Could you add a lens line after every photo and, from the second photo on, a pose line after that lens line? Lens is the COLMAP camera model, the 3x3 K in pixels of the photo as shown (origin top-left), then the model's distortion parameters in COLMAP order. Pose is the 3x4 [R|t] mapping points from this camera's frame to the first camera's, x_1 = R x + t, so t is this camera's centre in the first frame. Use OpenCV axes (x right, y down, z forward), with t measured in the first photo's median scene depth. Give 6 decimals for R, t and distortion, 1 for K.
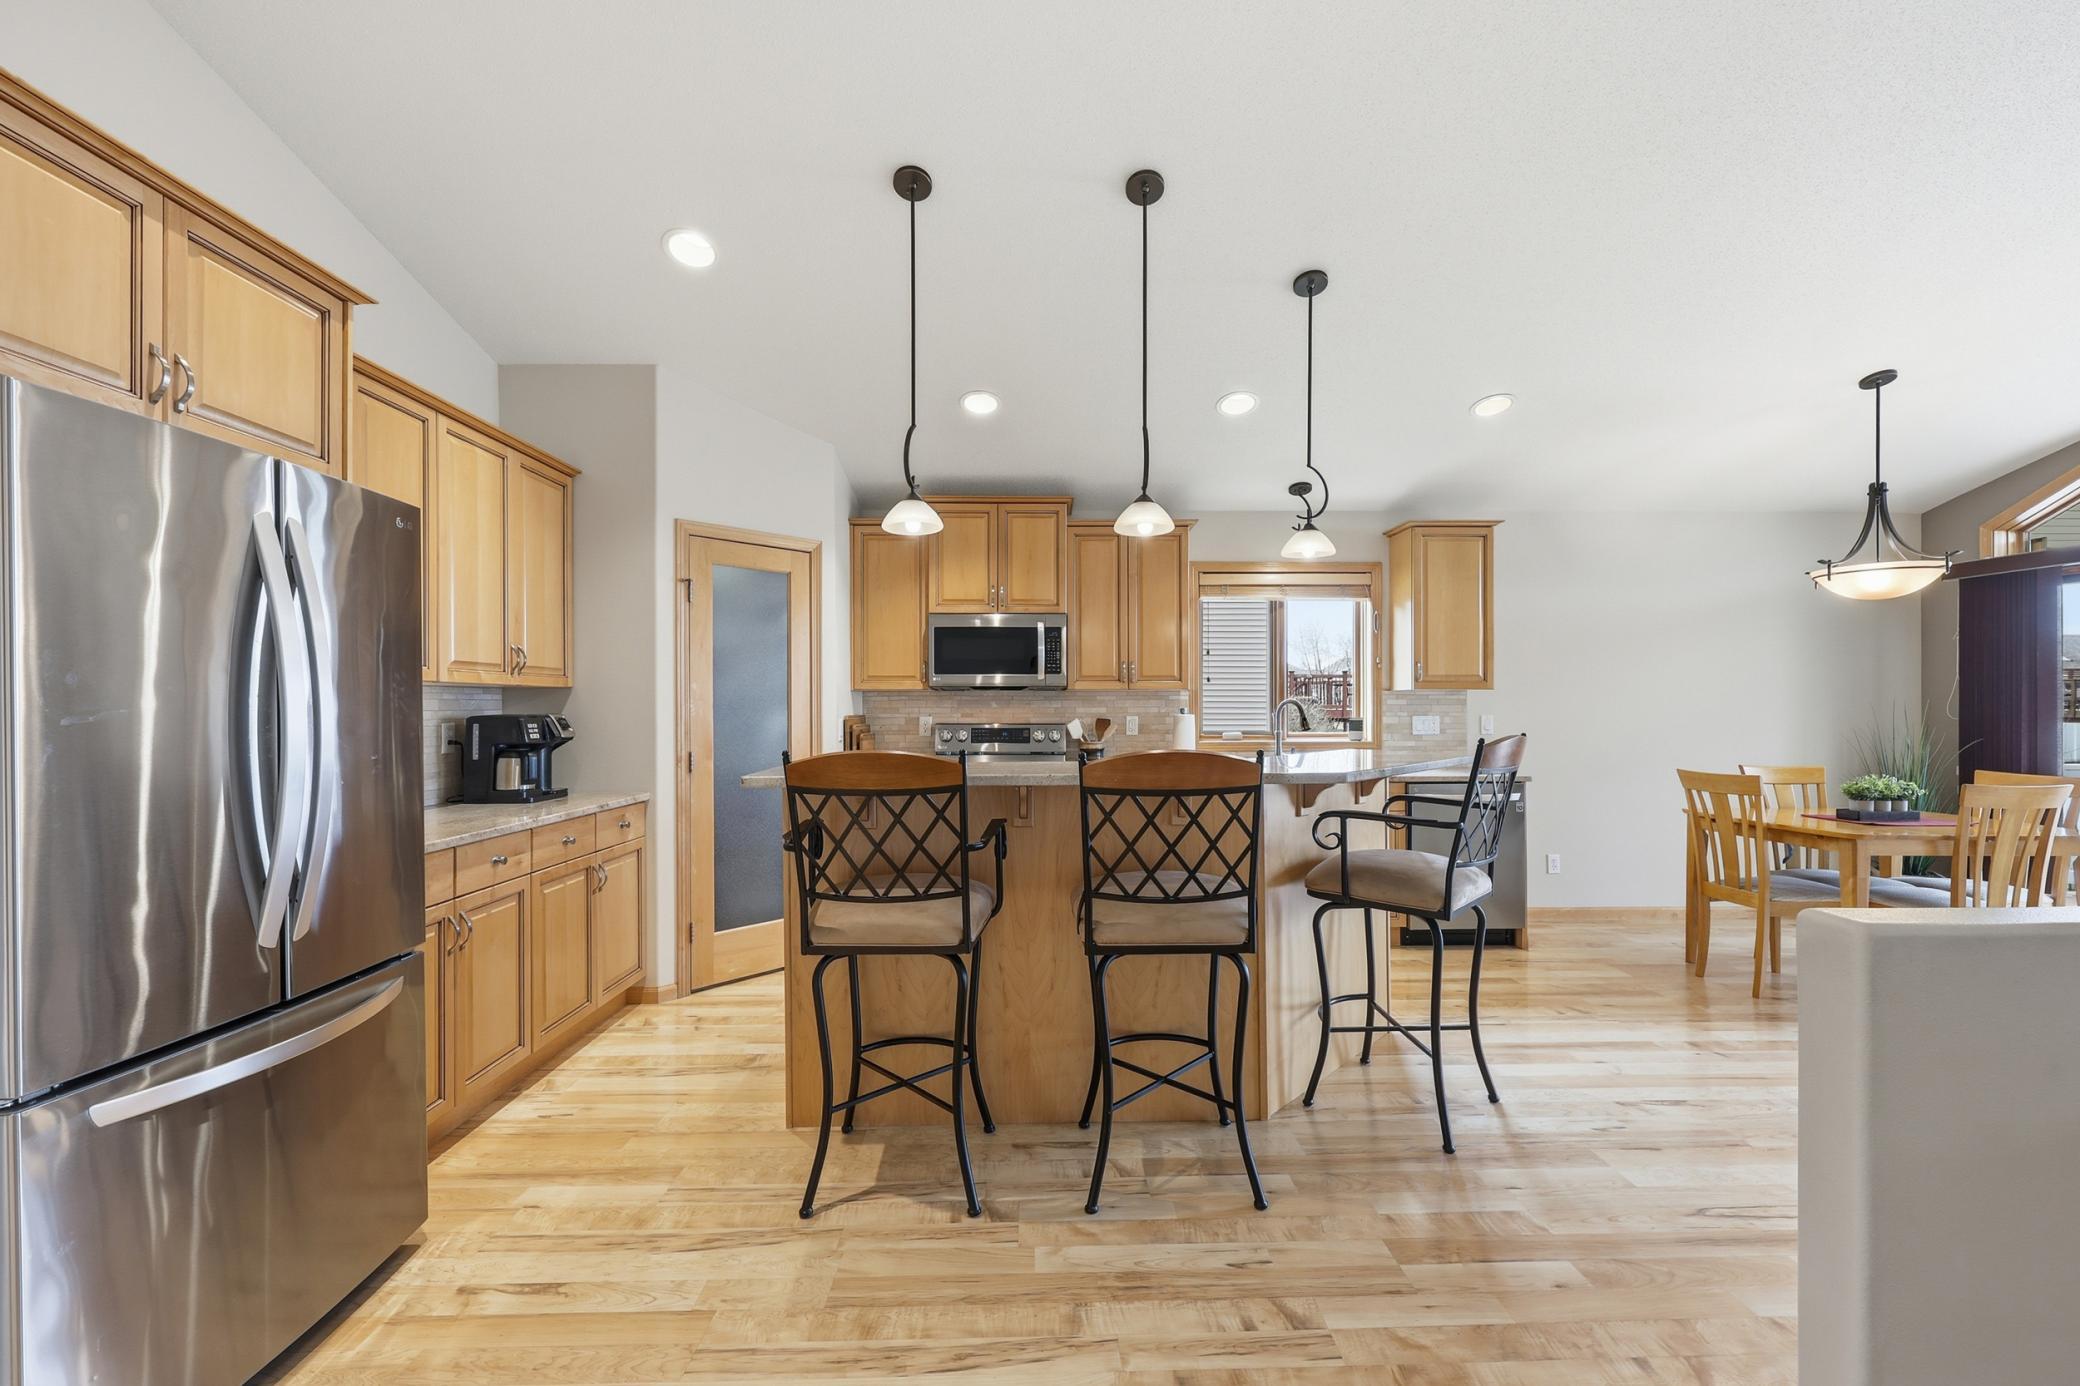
lens RADIAL K [[852.8, 0, 1042.4], [0, 852.8, 703.2], [0, 0, 1]] dist [0.002459, 0.000135]
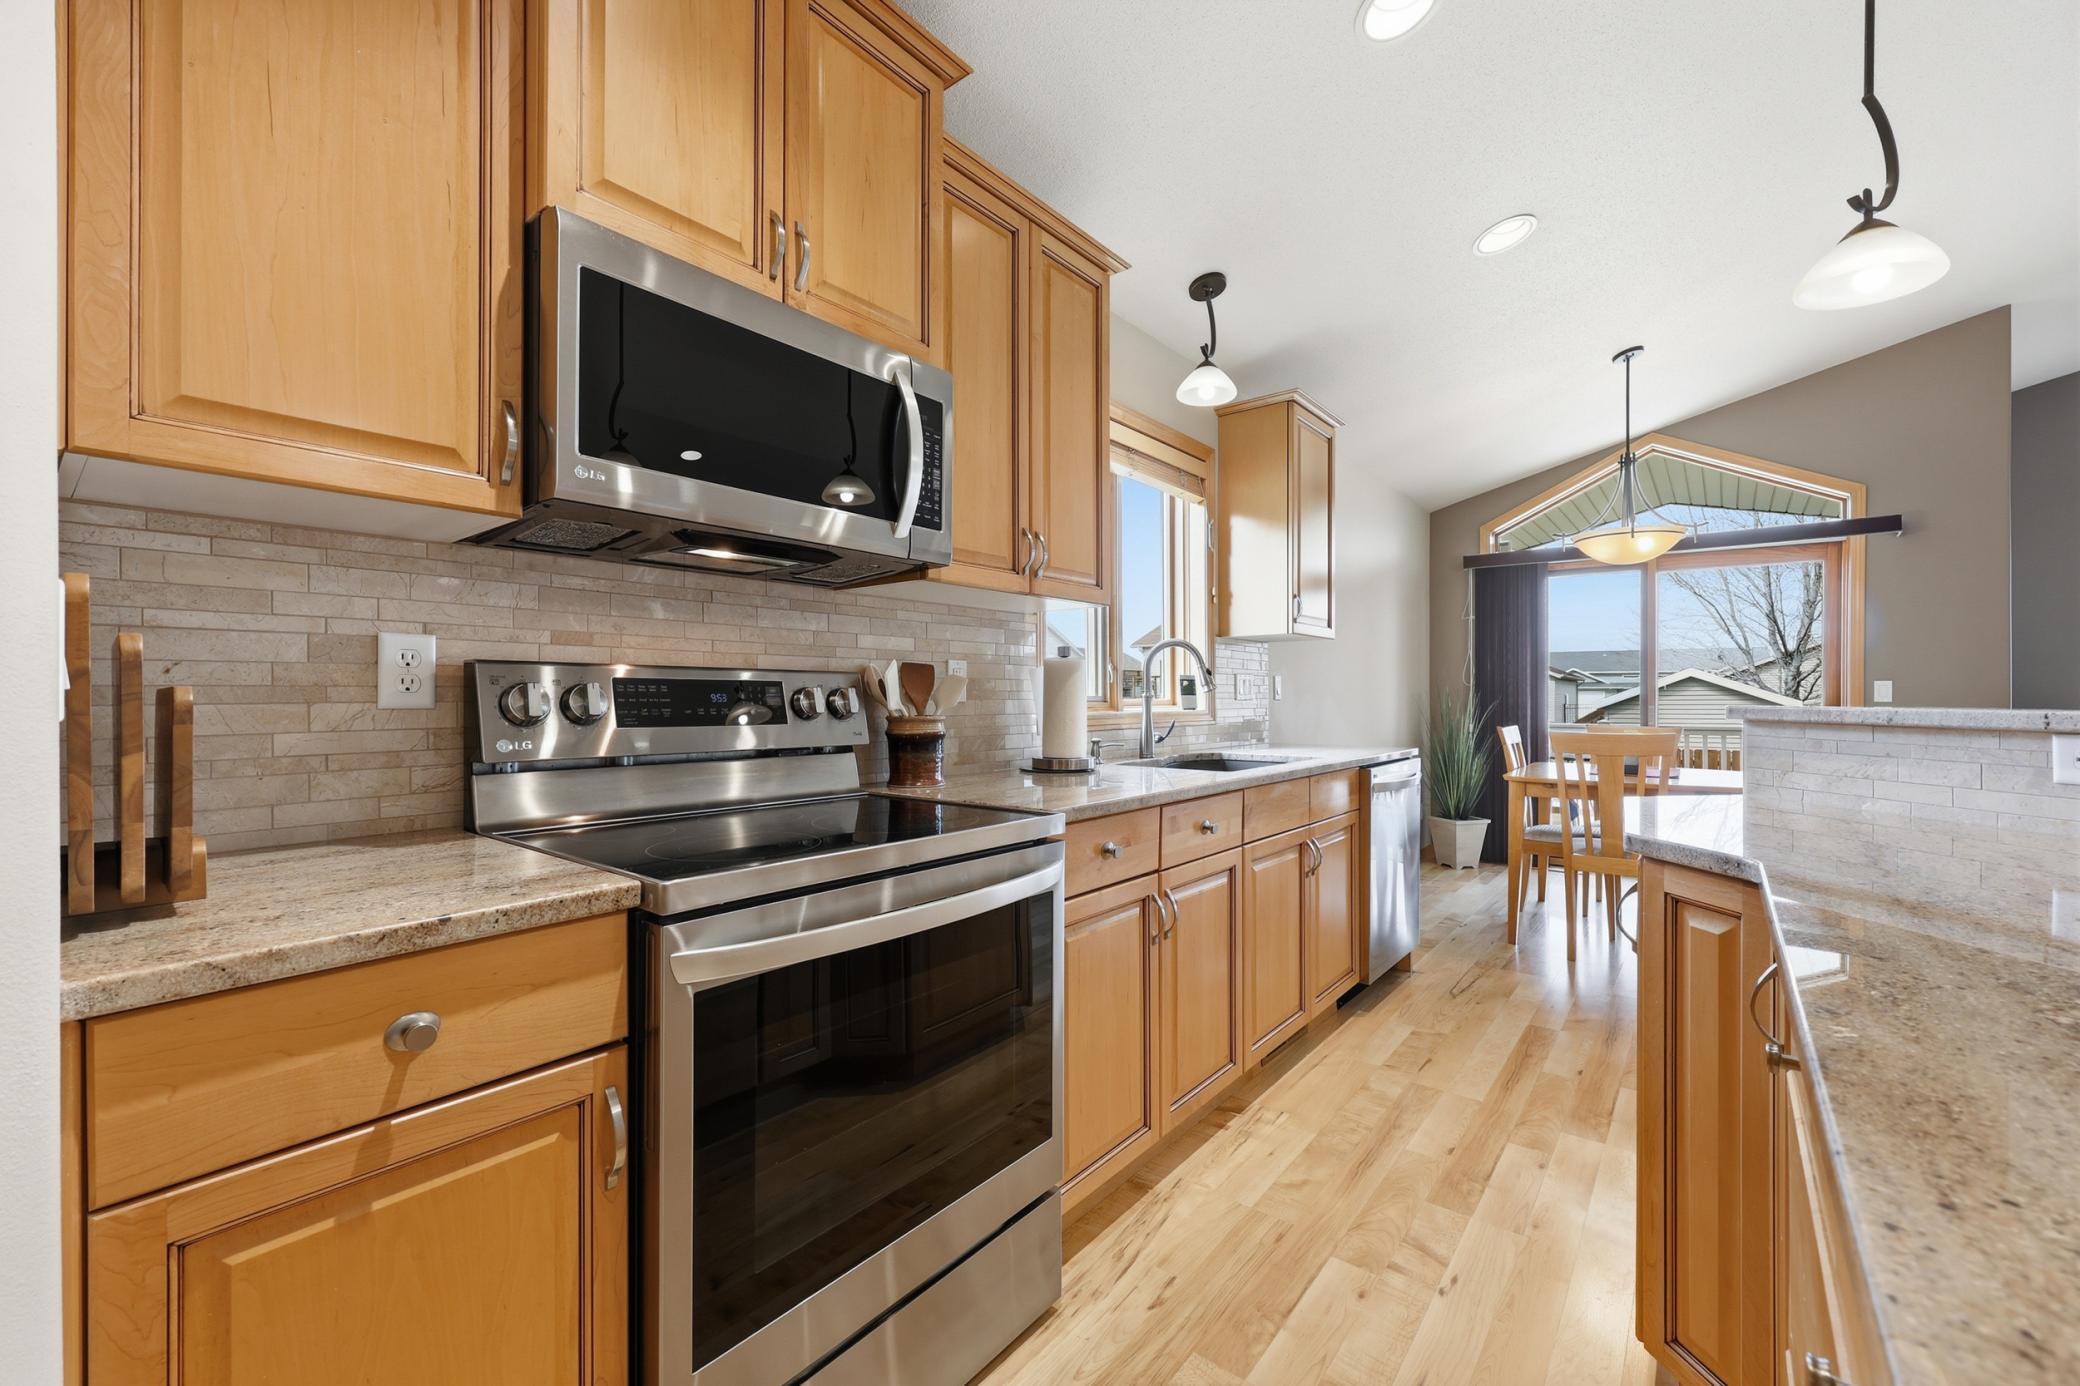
lens RADIAL K [[838.1, 0, 1043.6], [0, 838.1, 694.7], [0, 0, 1]] dist [0.000870, 0.000066]
pose [[0.640264, 0.002964, 0.768149, -0.321629], [-0.004495, 0.999990, -0.000112, 0.051228], [-0.768142, -0.003381, 0.640271, 1.037221]]
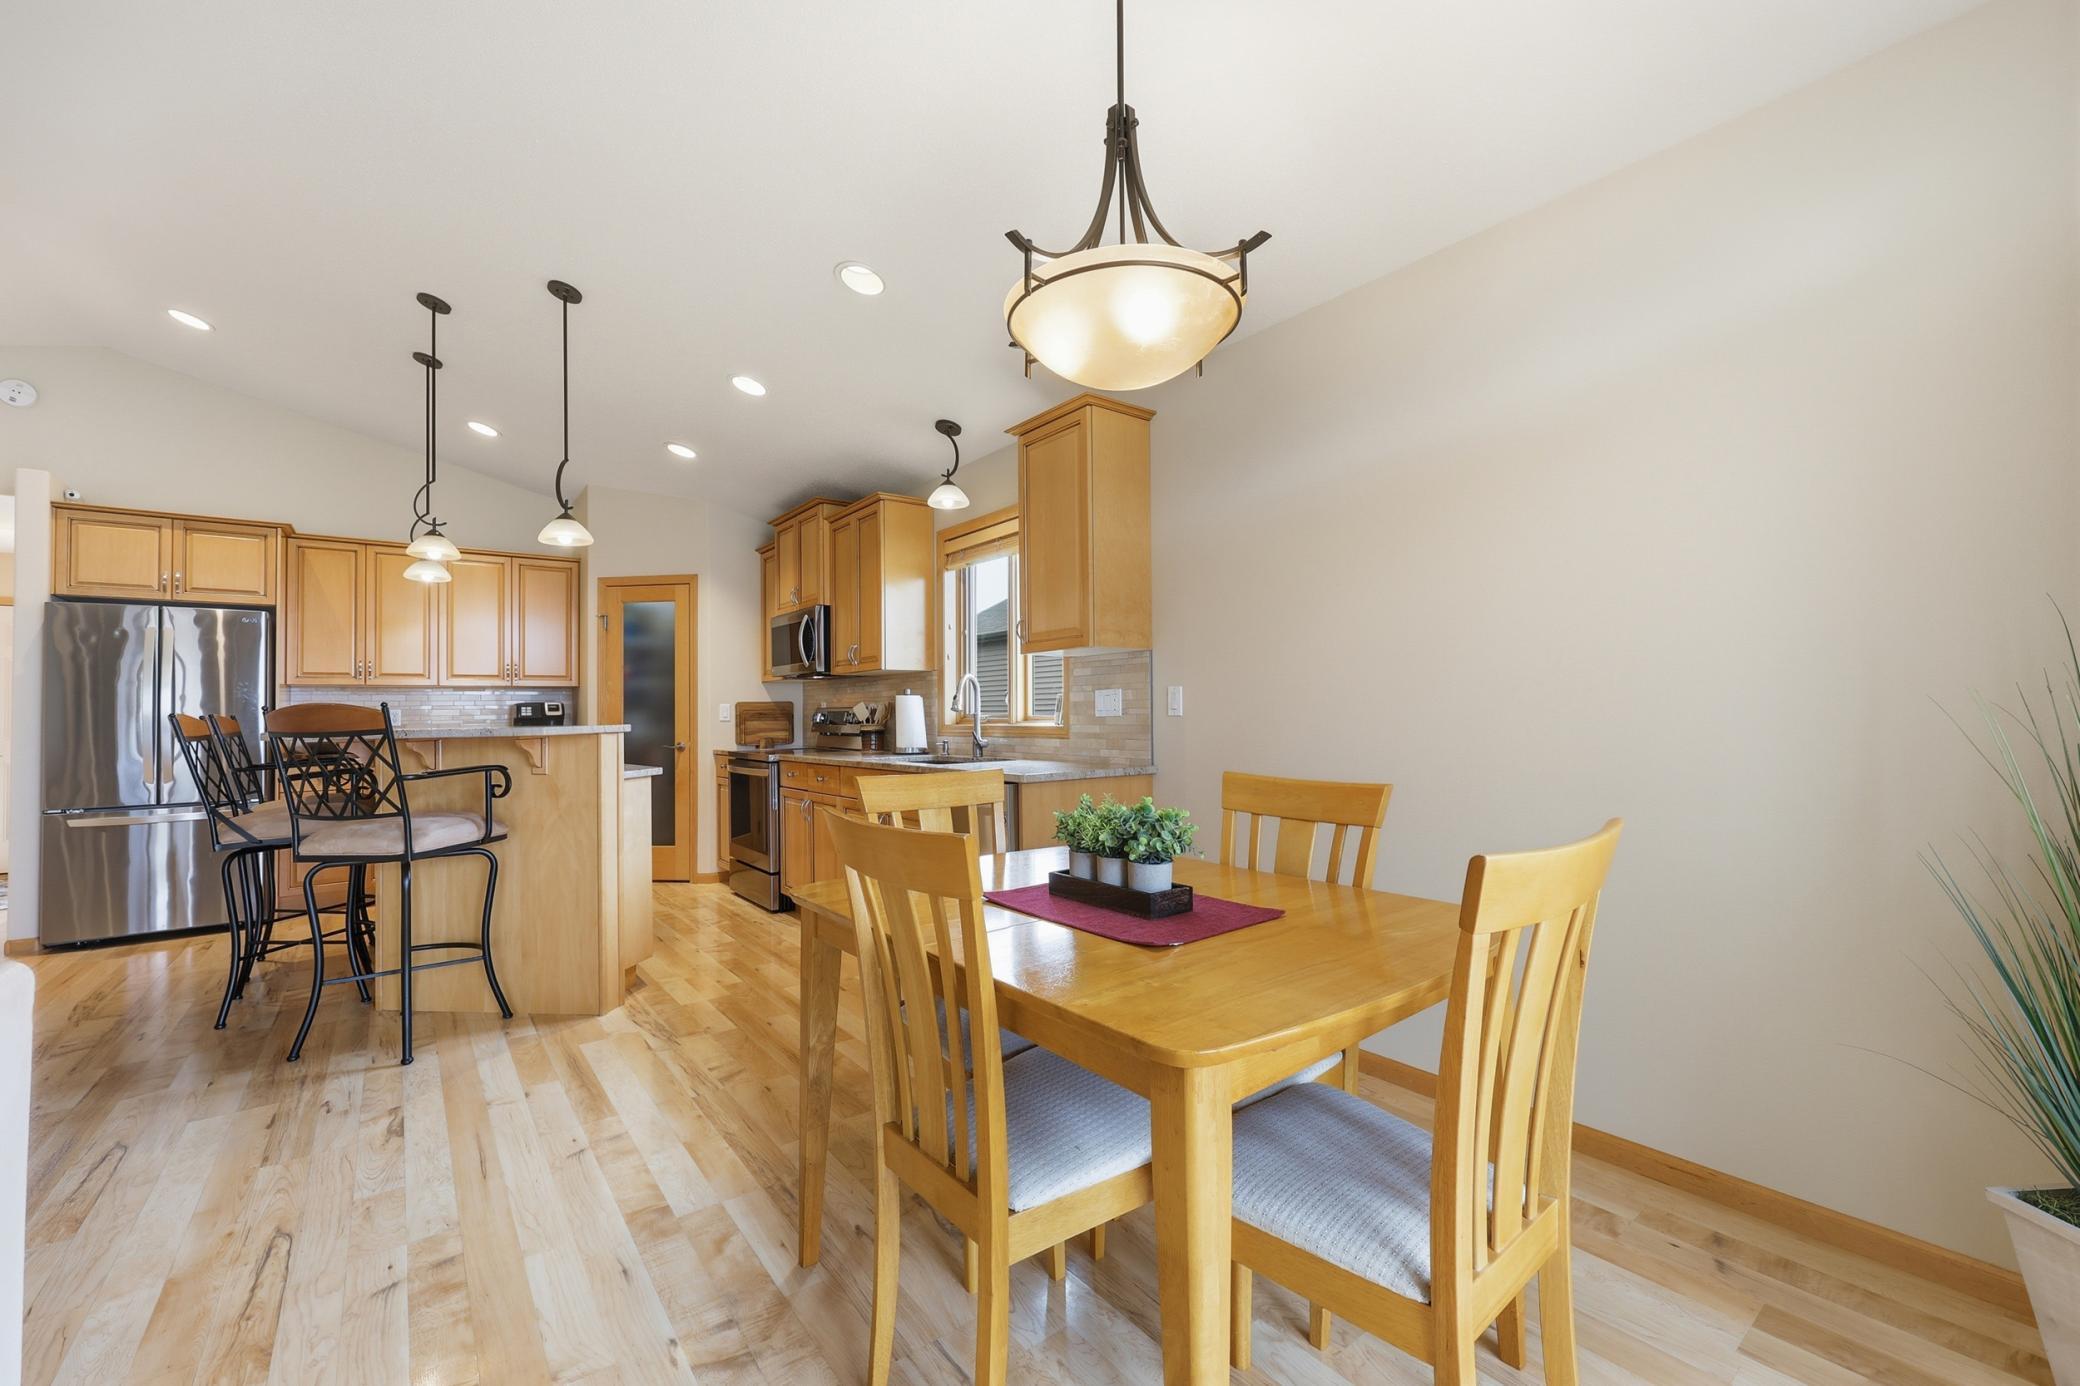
lens RADIAL K [[838.1, 0, 1043.6], [0, 838.1, 694.7], [0, 0, 1]] dist [0.000870, 0.000066]
pose [[0.597818, -0.023224, -0.801295, 1.491582], [0.017153, 0.999722, -0.016178, 0.044753], [0.801448, -0.004073, 0.598050, 0.838880]]
